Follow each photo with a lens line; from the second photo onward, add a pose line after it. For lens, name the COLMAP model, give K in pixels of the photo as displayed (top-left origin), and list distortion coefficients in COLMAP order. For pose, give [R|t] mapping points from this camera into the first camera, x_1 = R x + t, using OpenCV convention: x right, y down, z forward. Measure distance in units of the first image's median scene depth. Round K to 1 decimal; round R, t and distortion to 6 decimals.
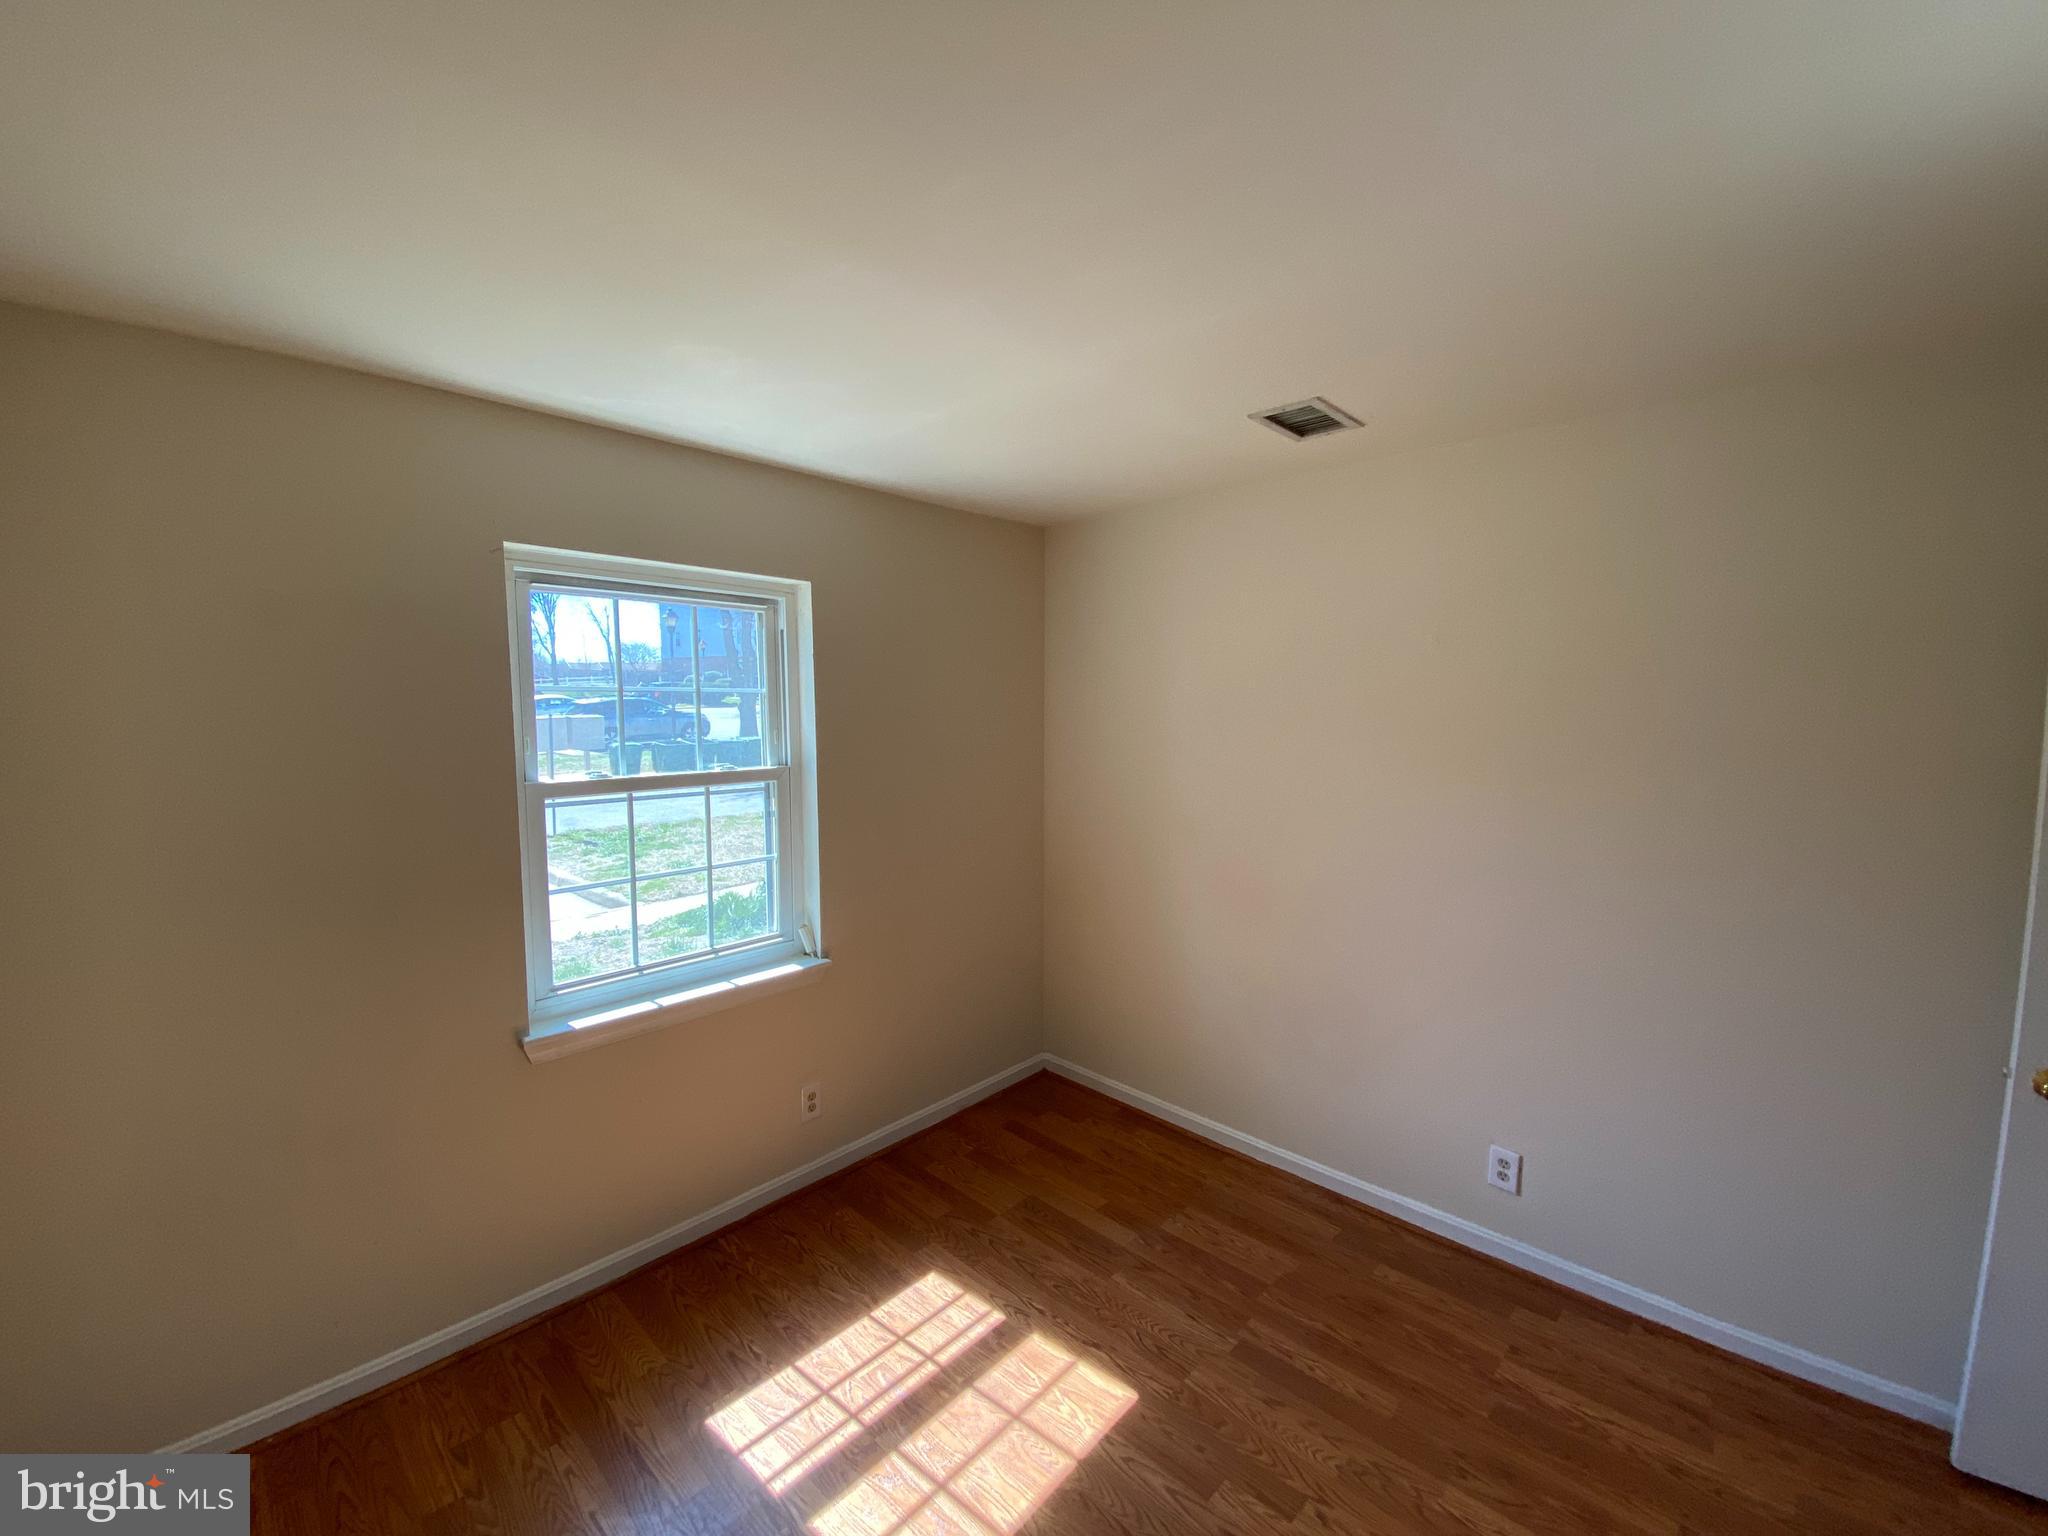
lens RADIAL K [[835.4, 0, 1027.0], [0, 835.4, 772.3], [0, 0, 1]] dist [0.008138, -0.011429]
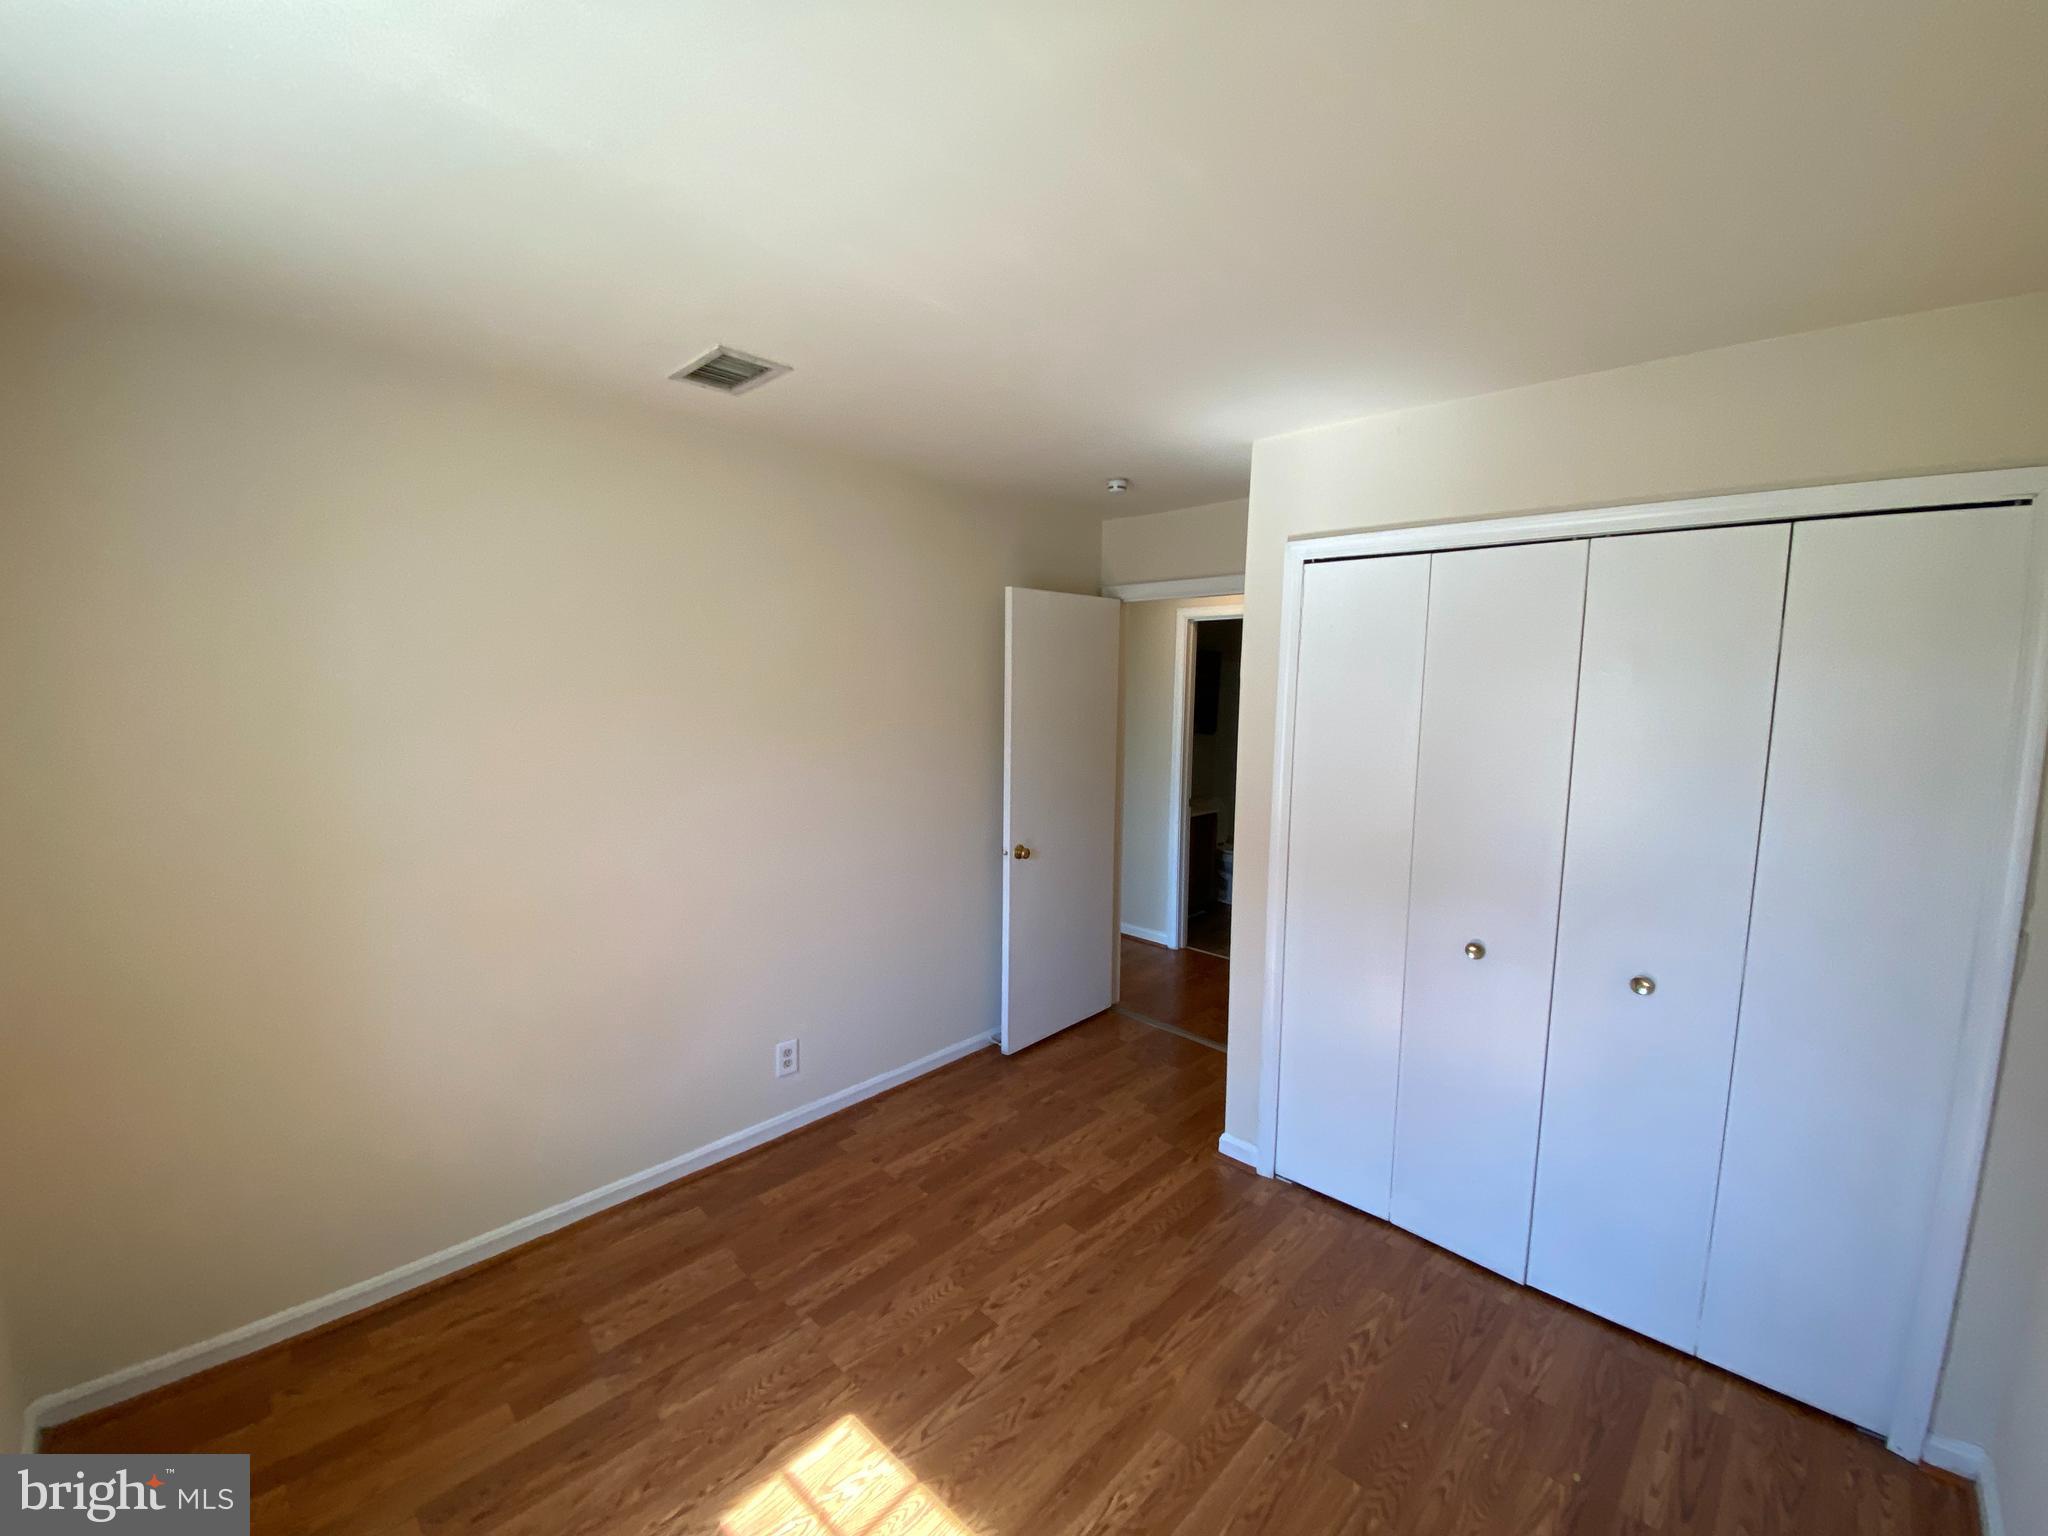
lens RADIAL K [[835.4, 0, 1026.3], [0, 835.4, 771.8], [0, 0, 1]] dist [0.008138, -0.011429]
pose [[0.014793, -0.115049, 0.993250, -0.641489], [0.073063, 0.990827, 0.113680, -0.054013], [-0.997218, 0.070888, 0.023063, 0.659823]]
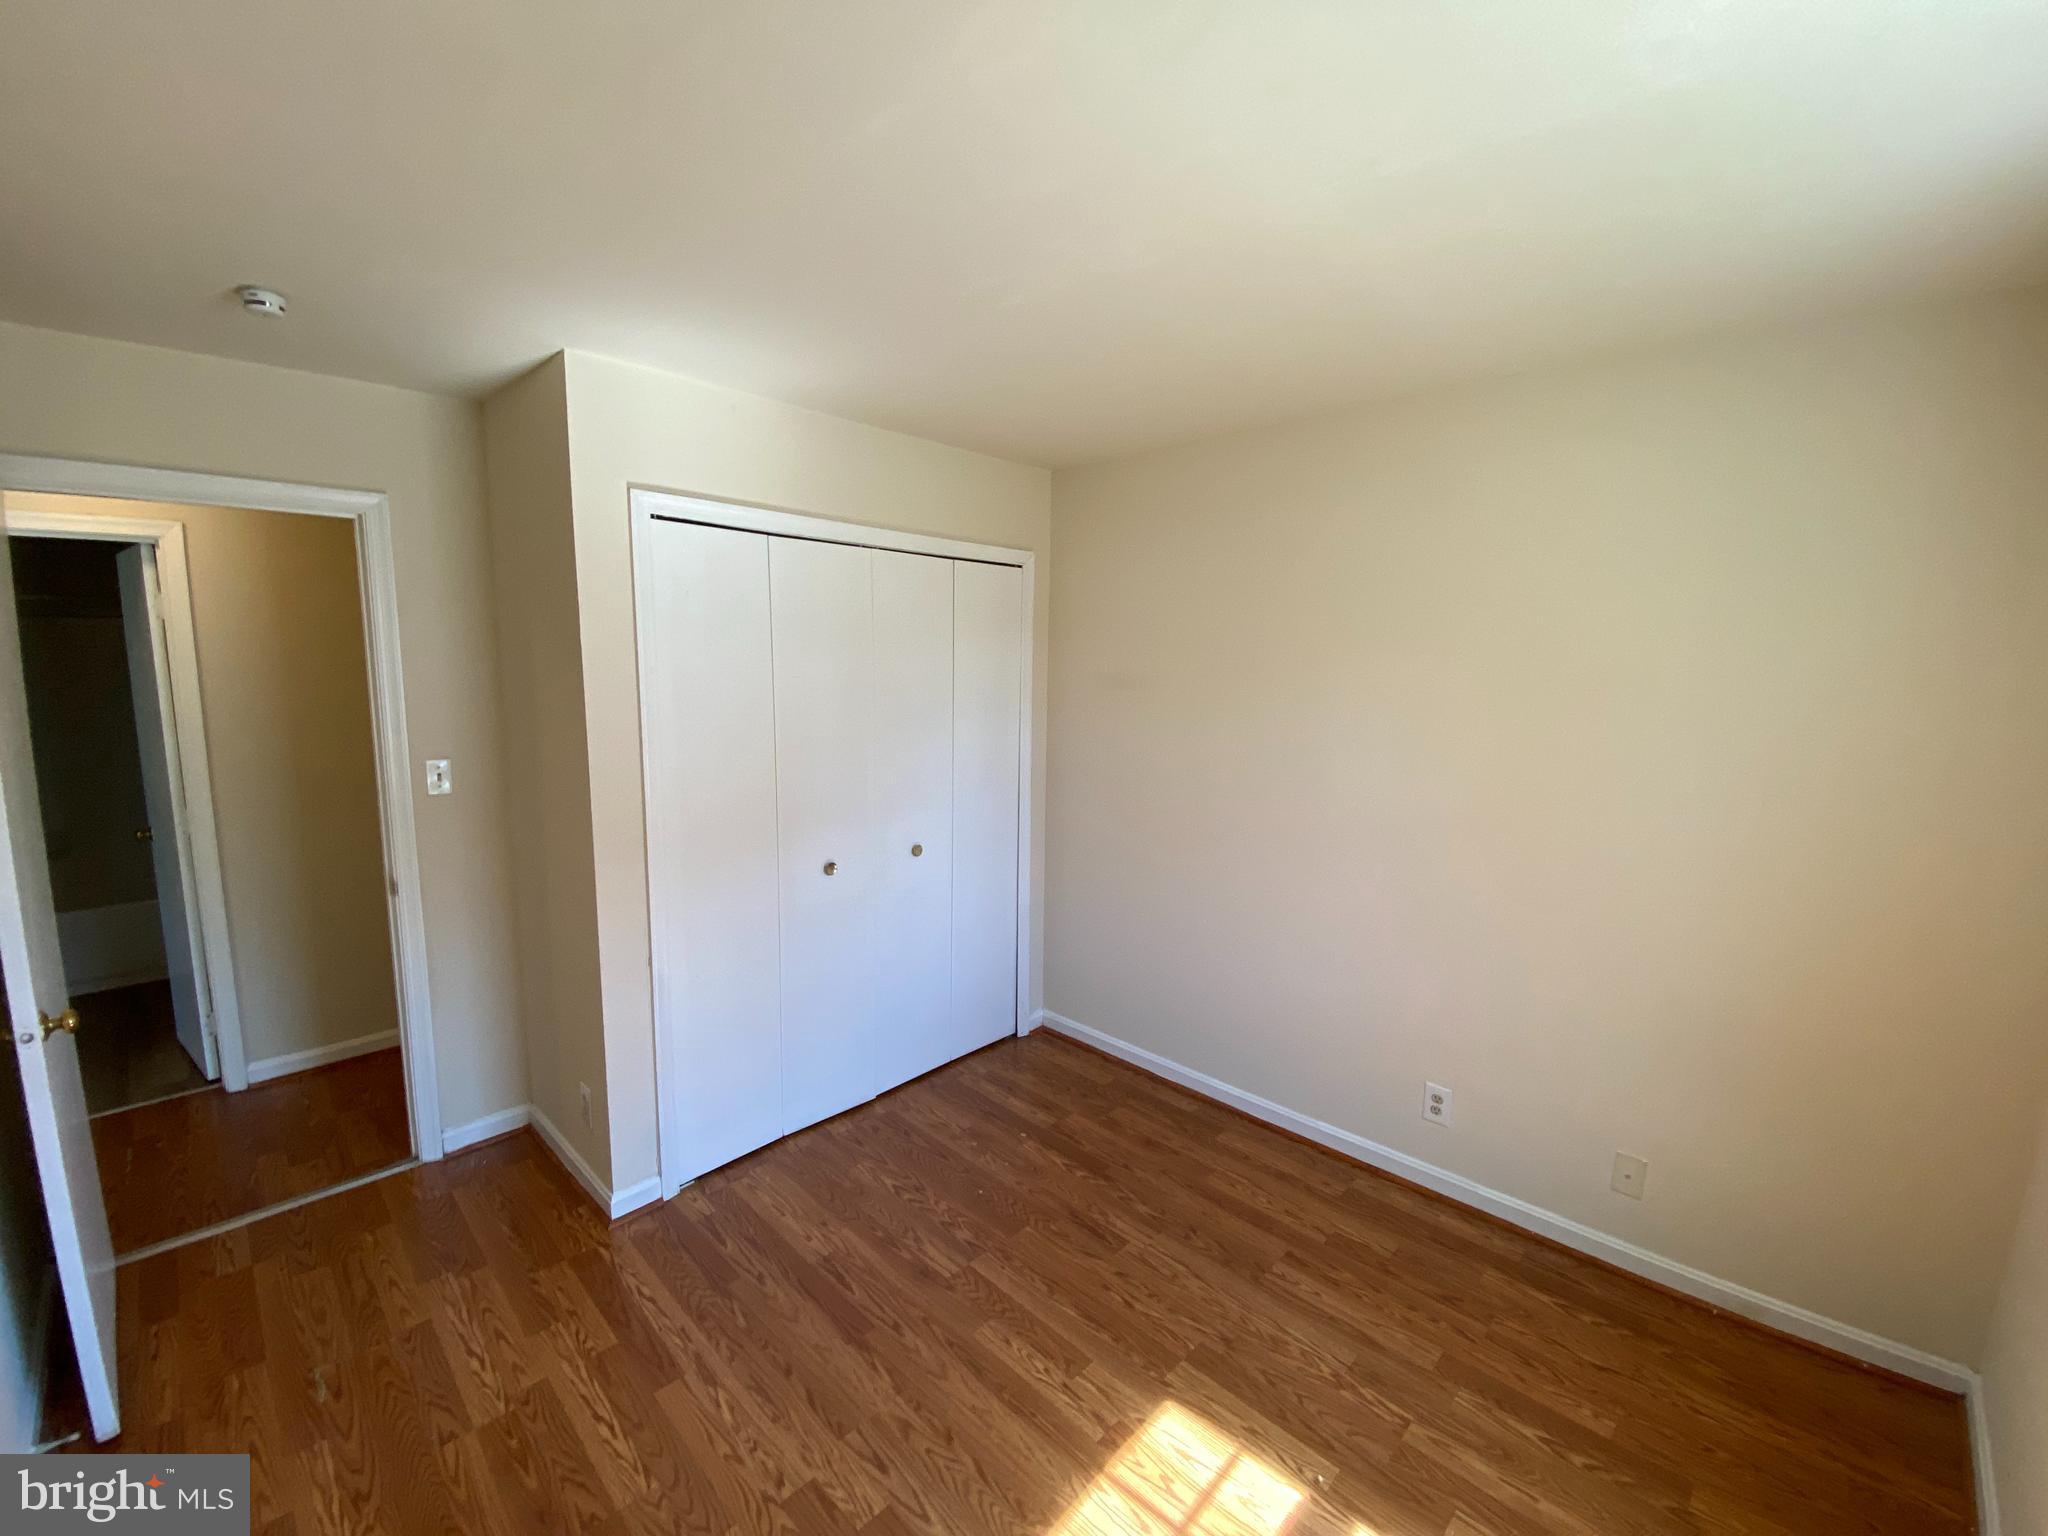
lens RADIAL K [[835.4, 0, 1026.6], [0, 835.4, 765.7], [0, 0, 1]] dist [0.008138, -0.011429]
pose [[-0.999797, -0.013659, 0.014796, 0.047275], [-0.010258, 0.977754, 0.209503, -0.101392], [-0.017329, 0.209308, -0.977696, 1.354586]]
